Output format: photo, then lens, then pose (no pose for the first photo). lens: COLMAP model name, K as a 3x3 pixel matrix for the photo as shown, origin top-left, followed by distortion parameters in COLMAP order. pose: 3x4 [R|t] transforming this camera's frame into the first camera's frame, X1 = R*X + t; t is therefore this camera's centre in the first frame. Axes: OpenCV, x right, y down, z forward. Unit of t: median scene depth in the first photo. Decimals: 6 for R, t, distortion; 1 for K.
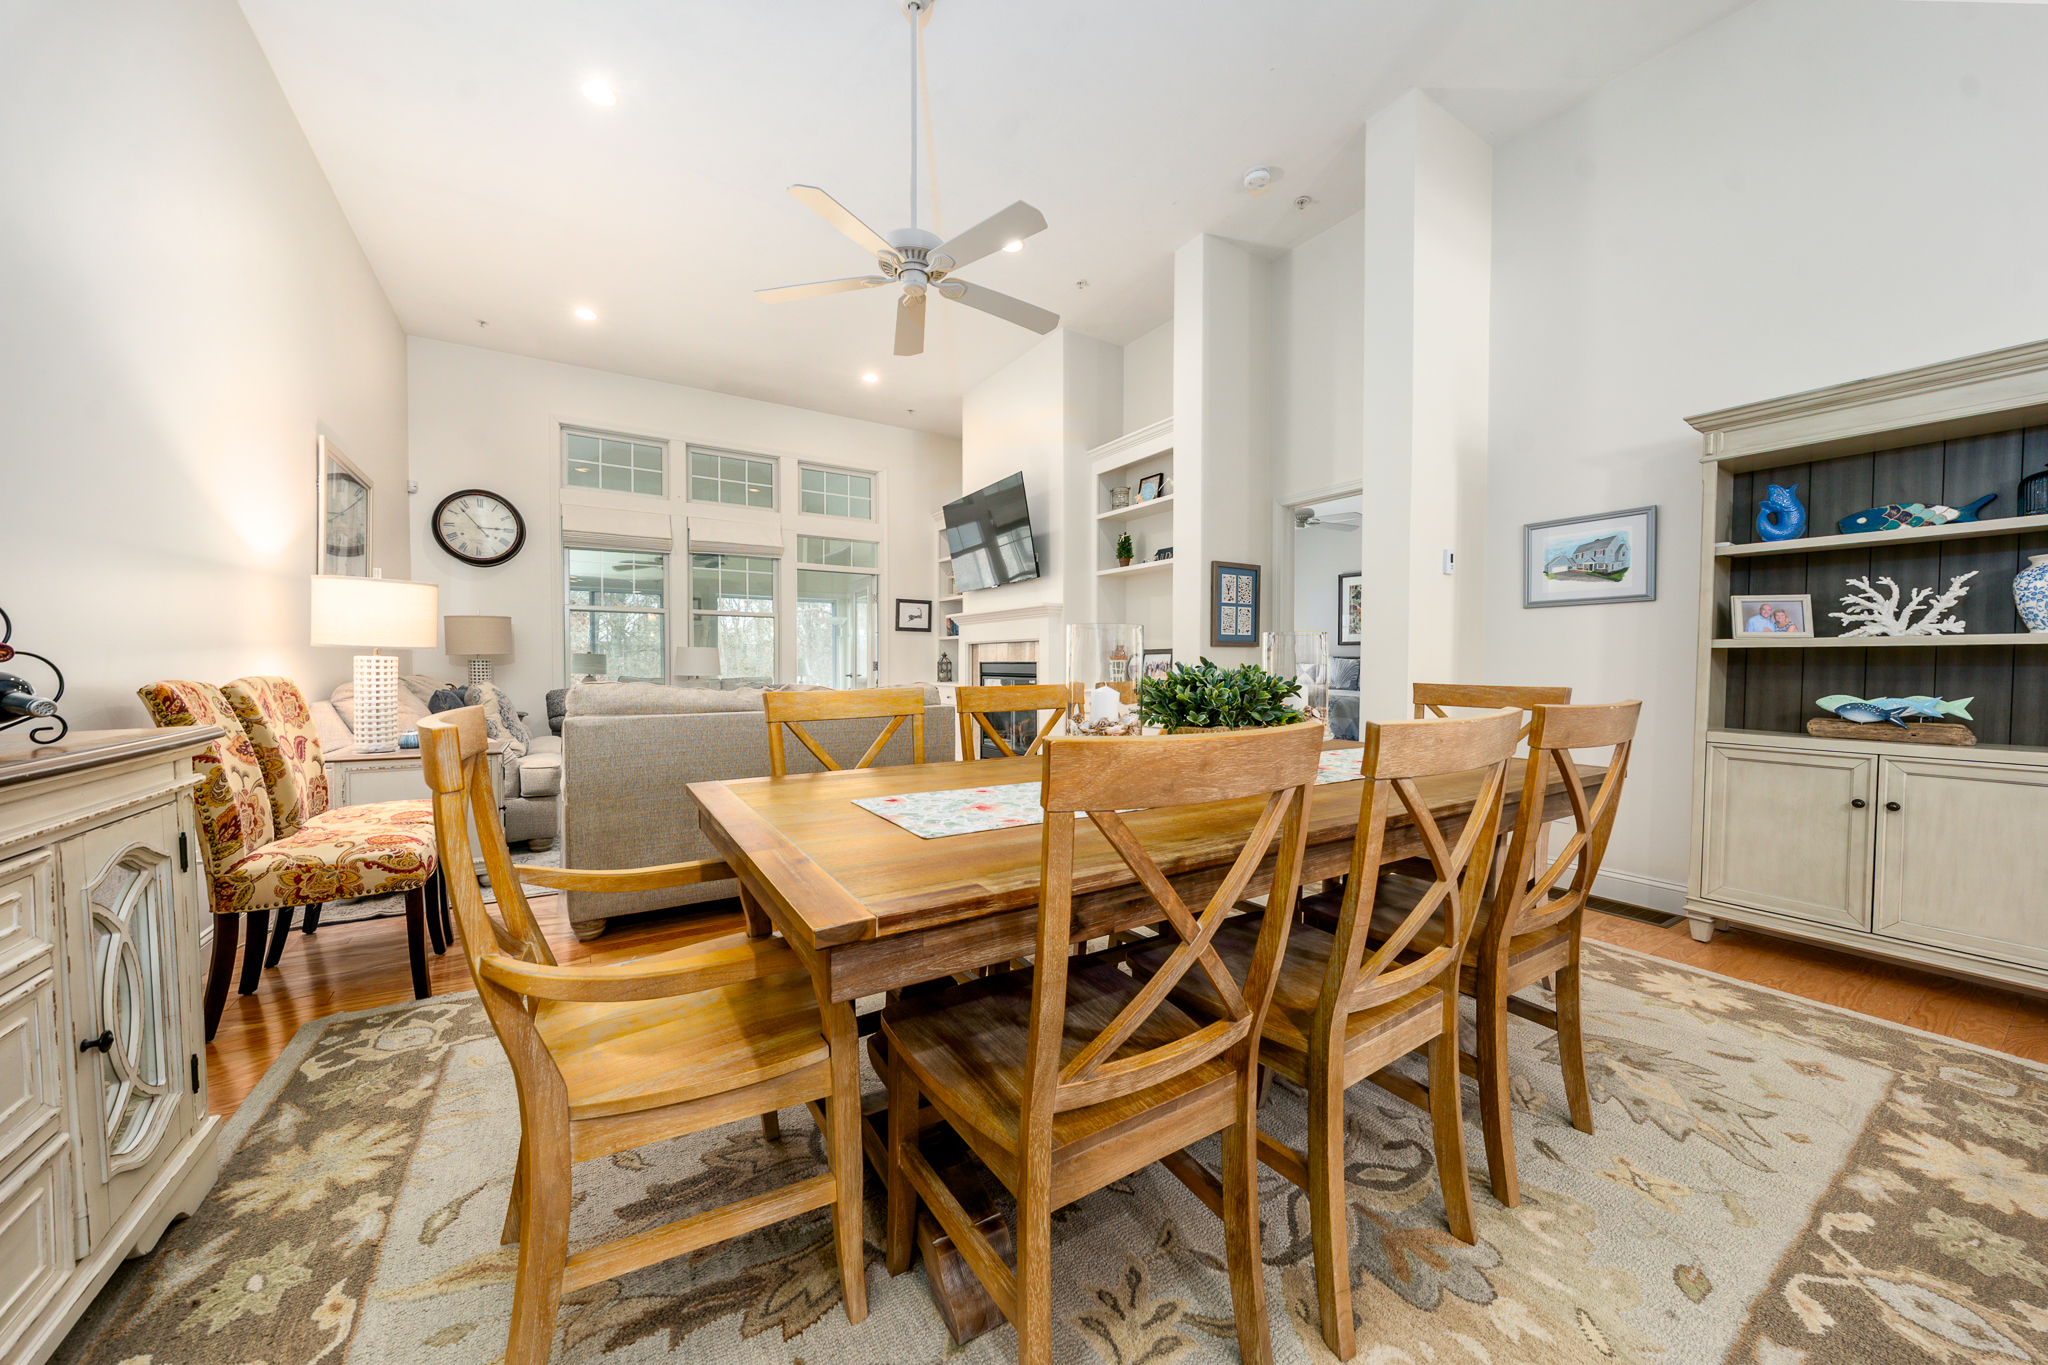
lens RADIAL K [[795.9, 0, 1024.0], [0, 795.9, 682.5], [0, 0, 1]] dist [-0.000658, -0.000097]
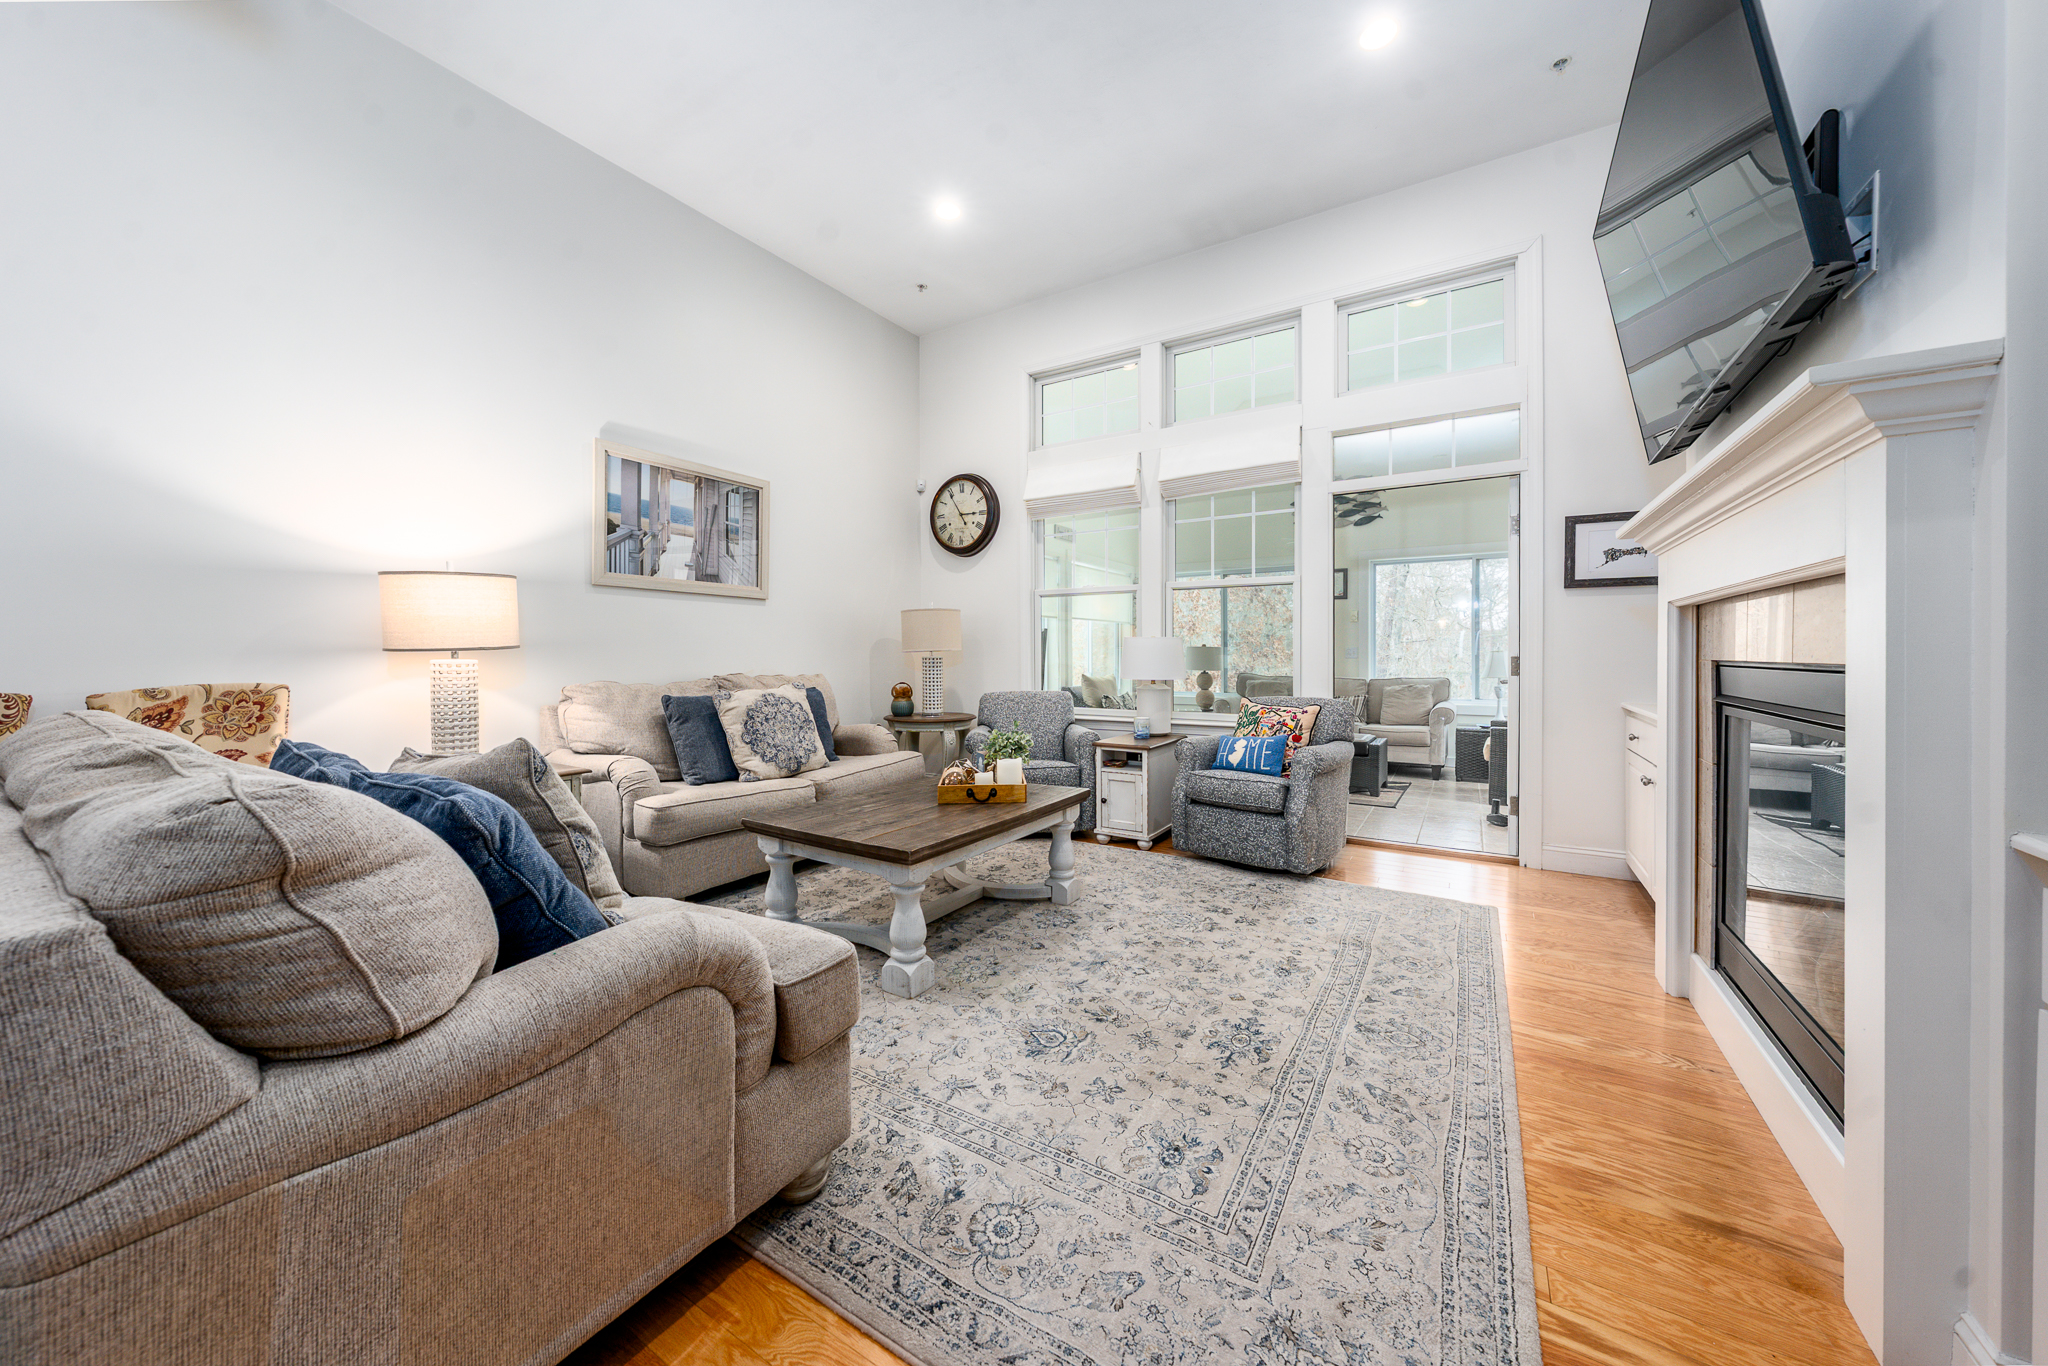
lens RADIAL K [[704.5, 0, 1006.1], [0, 704.5, 651.2], [0, 0, 1]] dist [-0.000623, -0.000083]
pose [[0.457315, -0.003185, -0.889299, 0.161611], [-0.020880, 0.999679, -0.014317, -0.044642], [0.889060, 0.025116, 0.457102, 1.333403]]
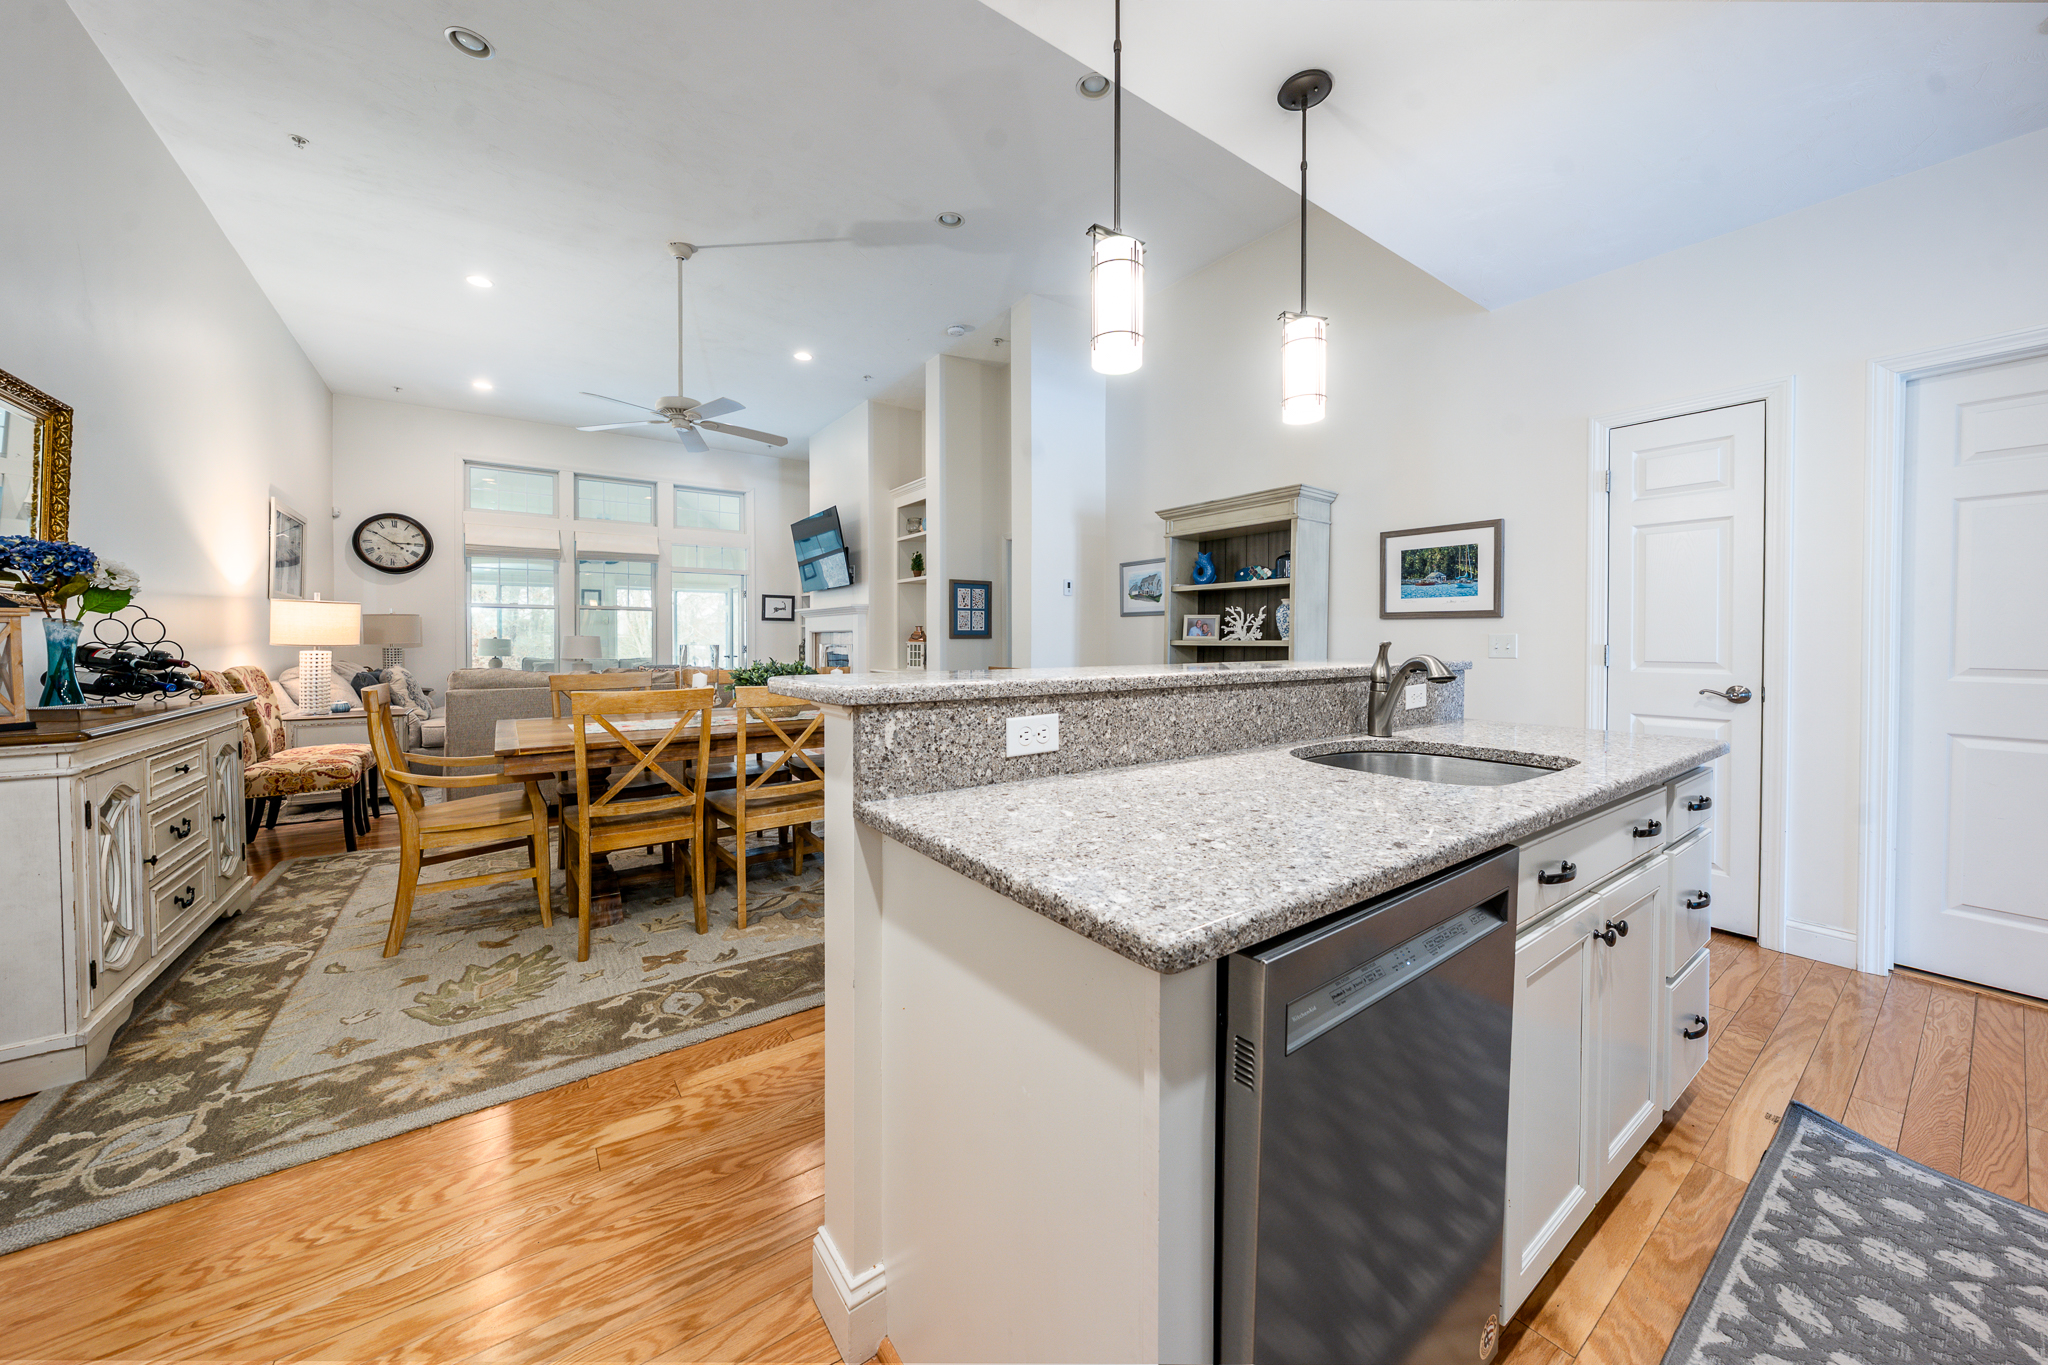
lens RADIAL K [[704.5, 0, 1006.1], [0, 704.5, 650.7], [0, 0, 1]] dist [-0.000623, -0.000083]
pose [[0.993504, -0.001459, 0.113789, 0.319671], [0.002887, 0.999919, -0.012387, -0.012822], [-0.113762, 0.012635, 0.993428, -0.453783]]
